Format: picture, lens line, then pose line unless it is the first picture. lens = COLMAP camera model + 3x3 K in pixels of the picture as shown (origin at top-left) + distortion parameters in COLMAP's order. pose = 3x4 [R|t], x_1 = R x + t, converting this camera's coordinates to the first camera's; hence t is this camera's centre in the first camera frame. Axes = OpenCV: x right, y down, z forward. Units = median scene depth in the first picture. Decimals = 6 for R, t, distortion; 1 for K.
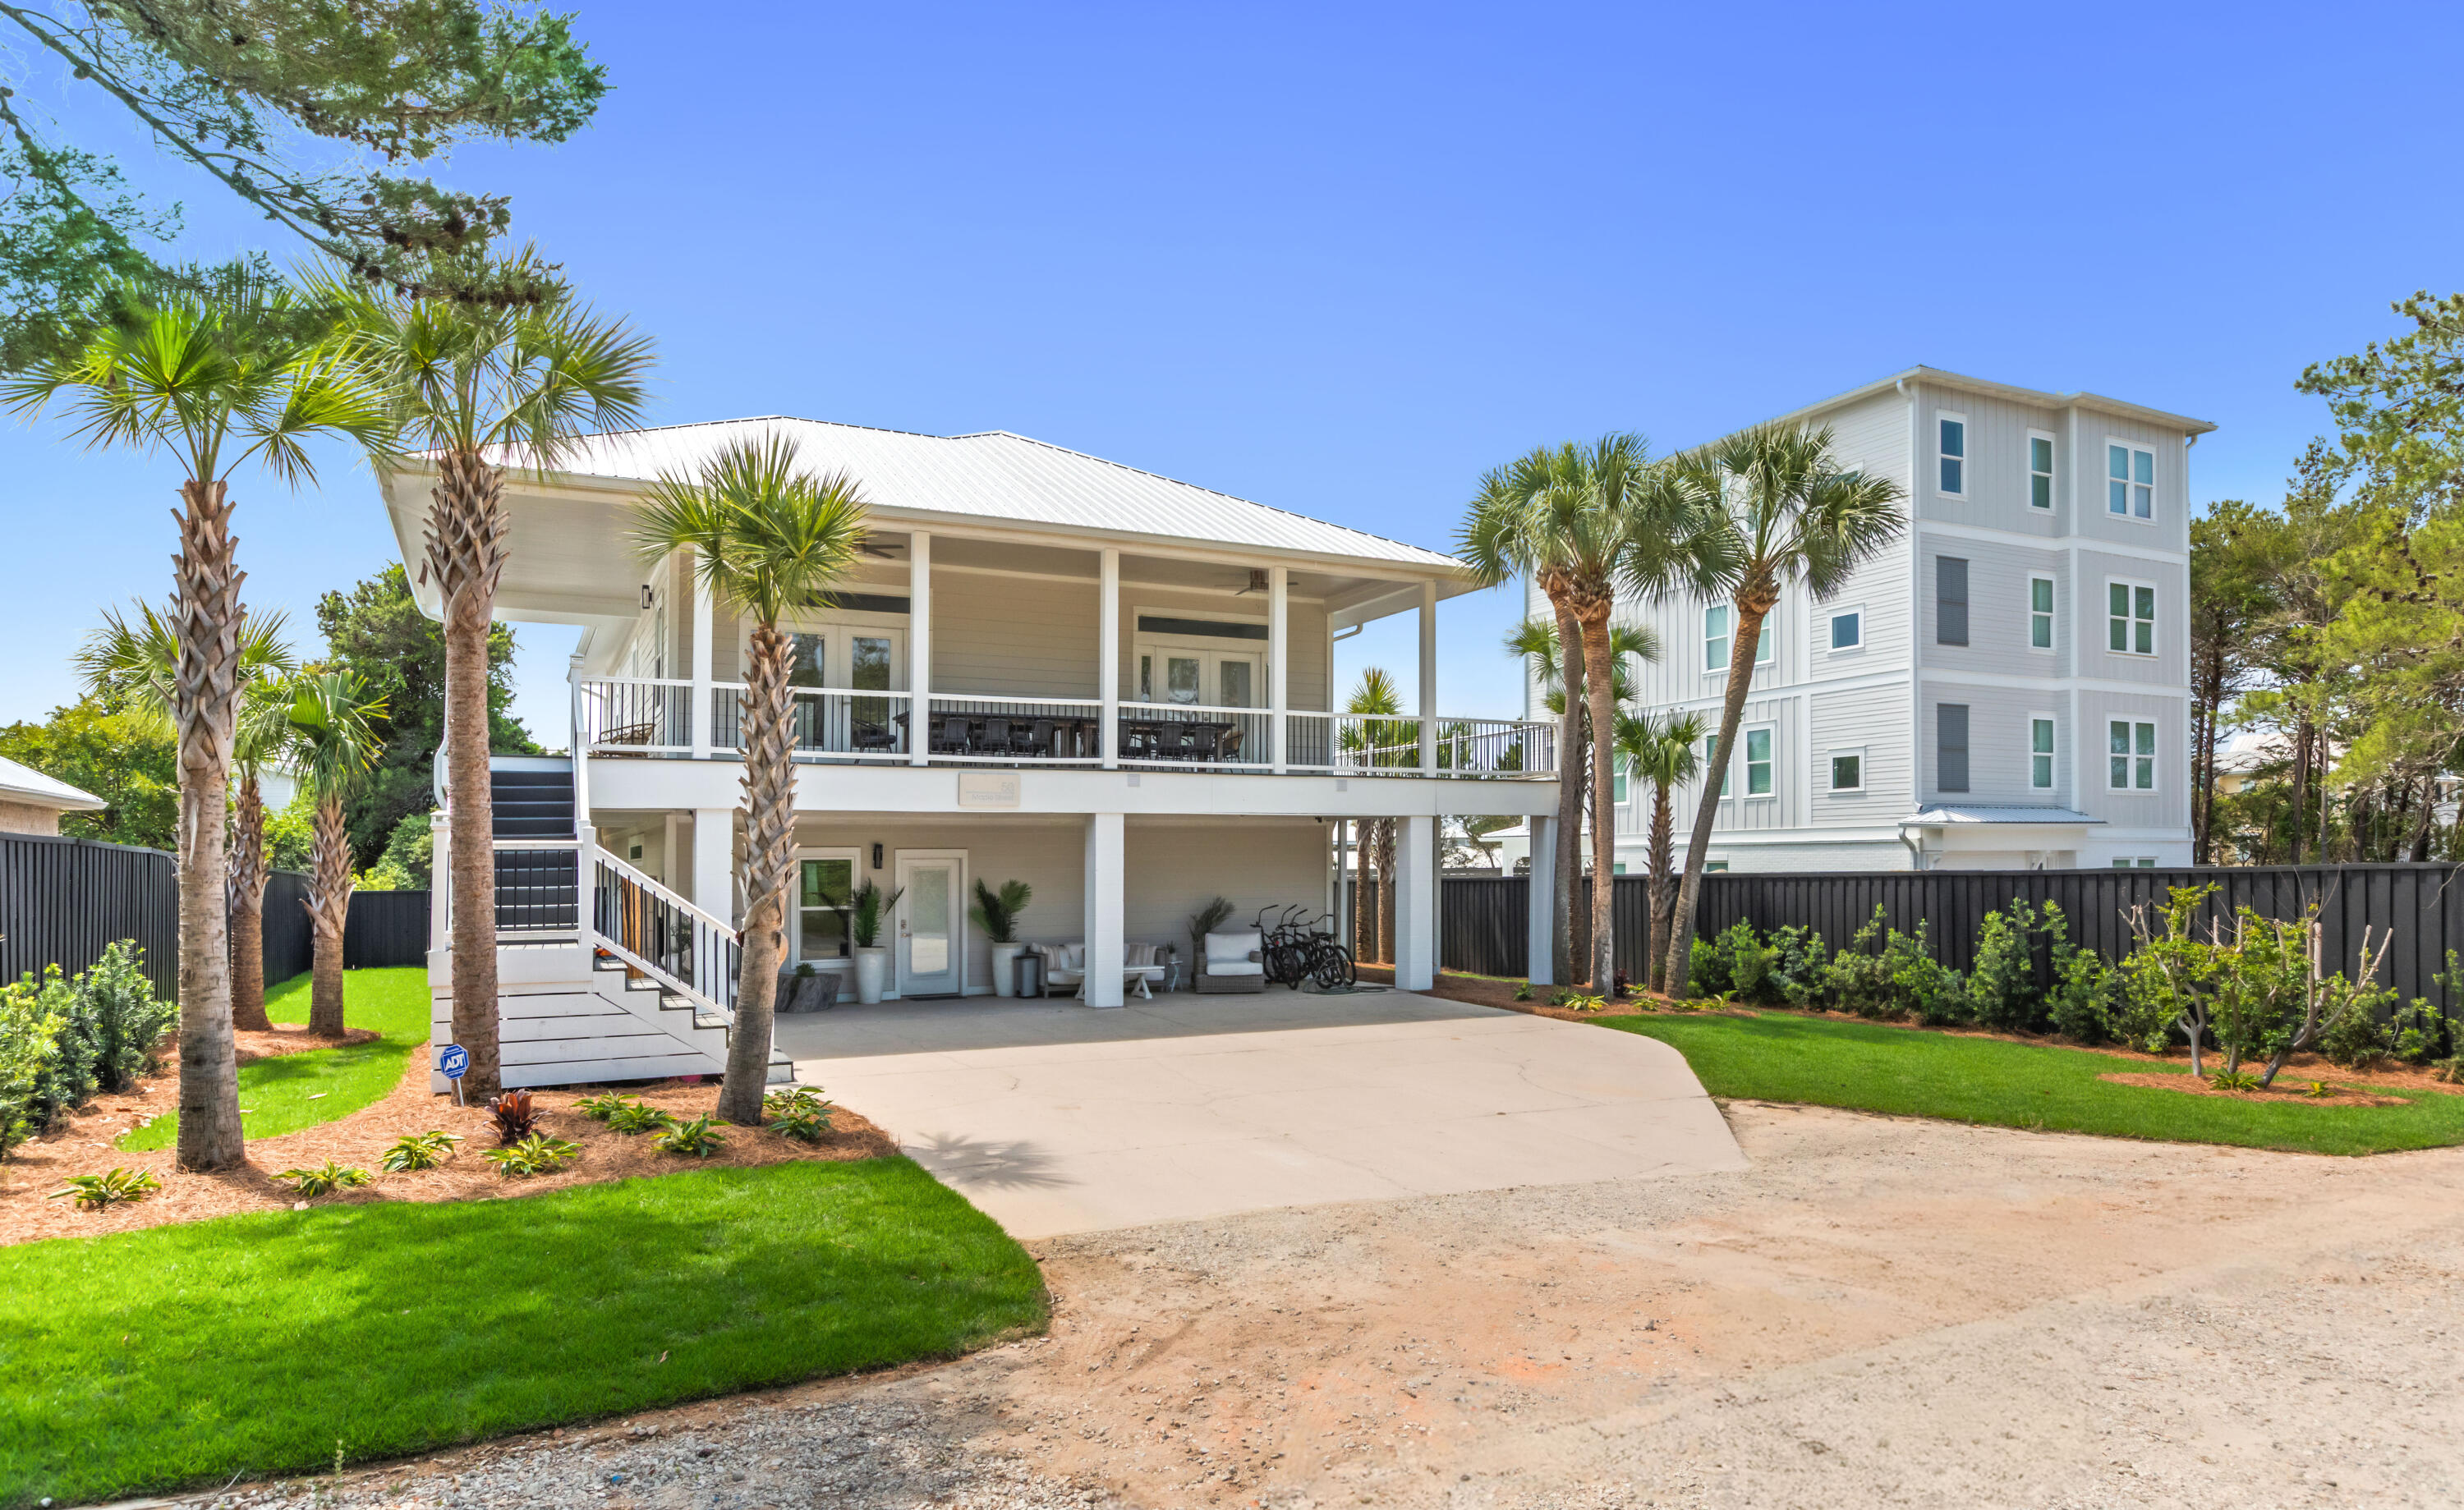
lens RADIAL K [[1483.6, 0, 1232.7], [0, 1483.6, 829.8], [0, 0, 1]] dist [-0.003581, -0.000686]
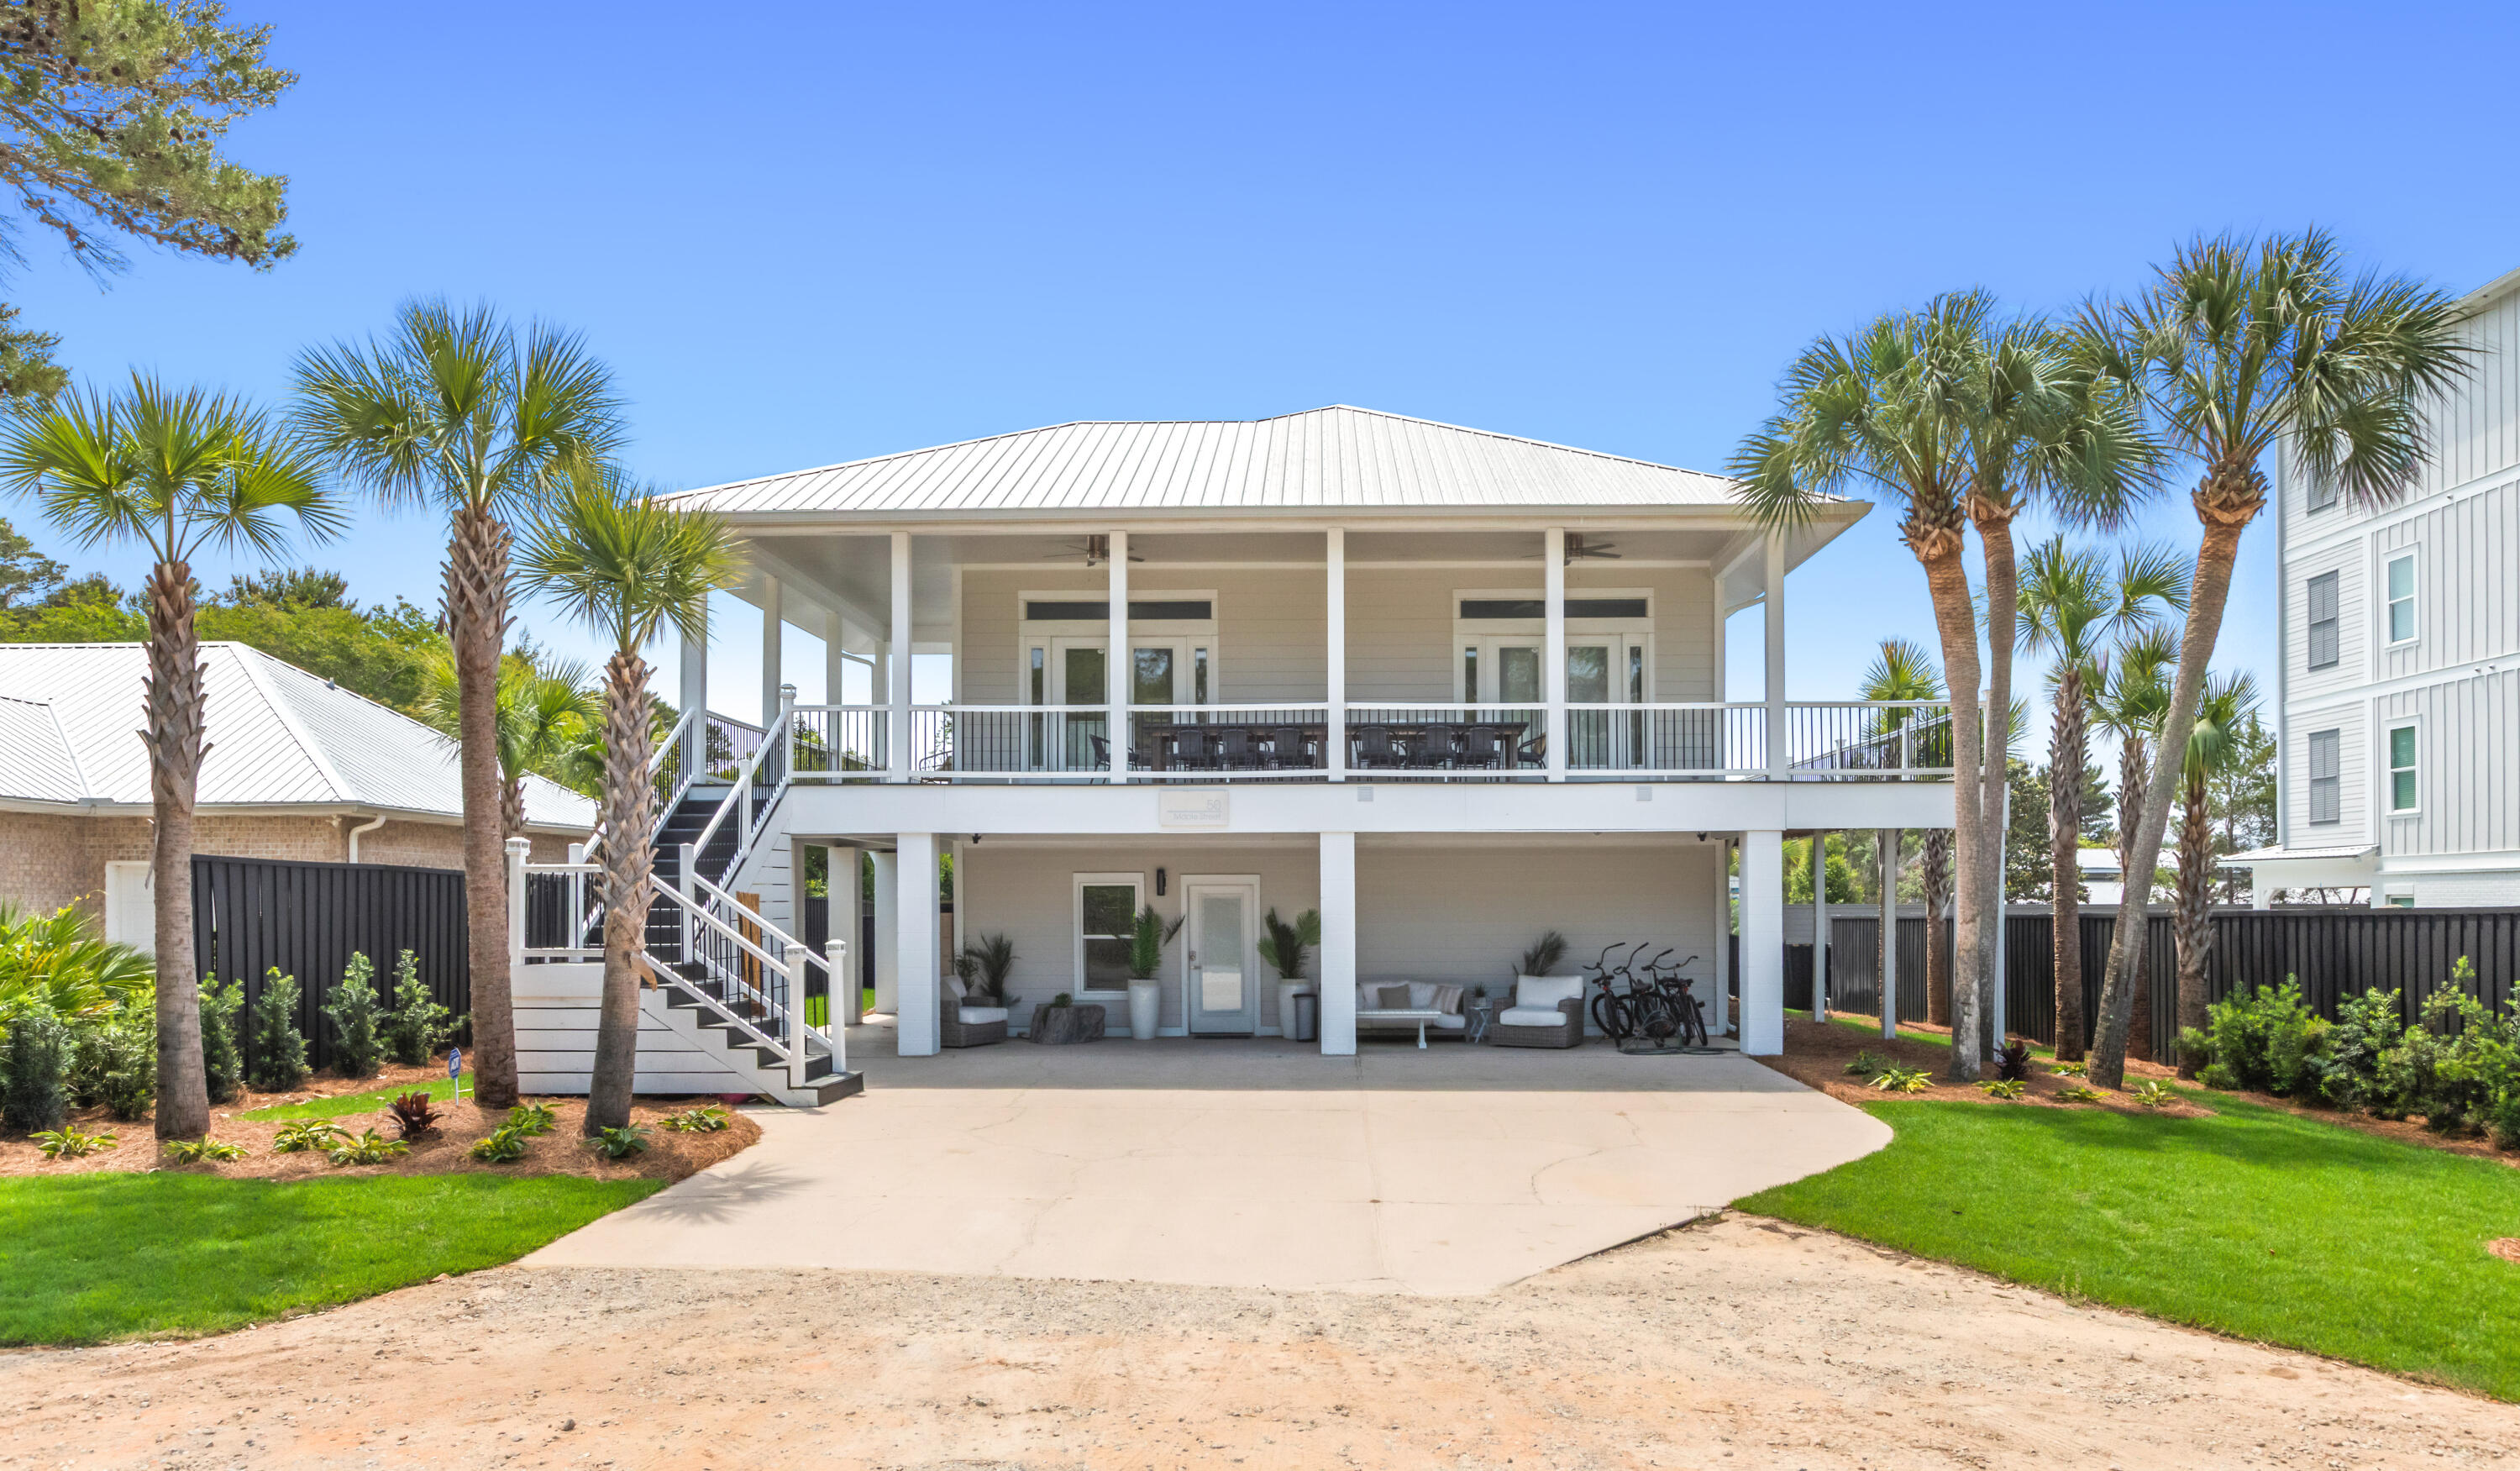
lens RADIAL K [[1675.0, 0, 1262.5], [0, 1675.0, 891.8], [0, 0, 1]] dist [-0.002960, -0.003266]
pose [[0.875517, 0.003344, -0.483175, 0.348583], [0.006039, 0.999822, 0.017861, 0.005789], [0.483149, -0.018556, 0.875341, 0.117941]]
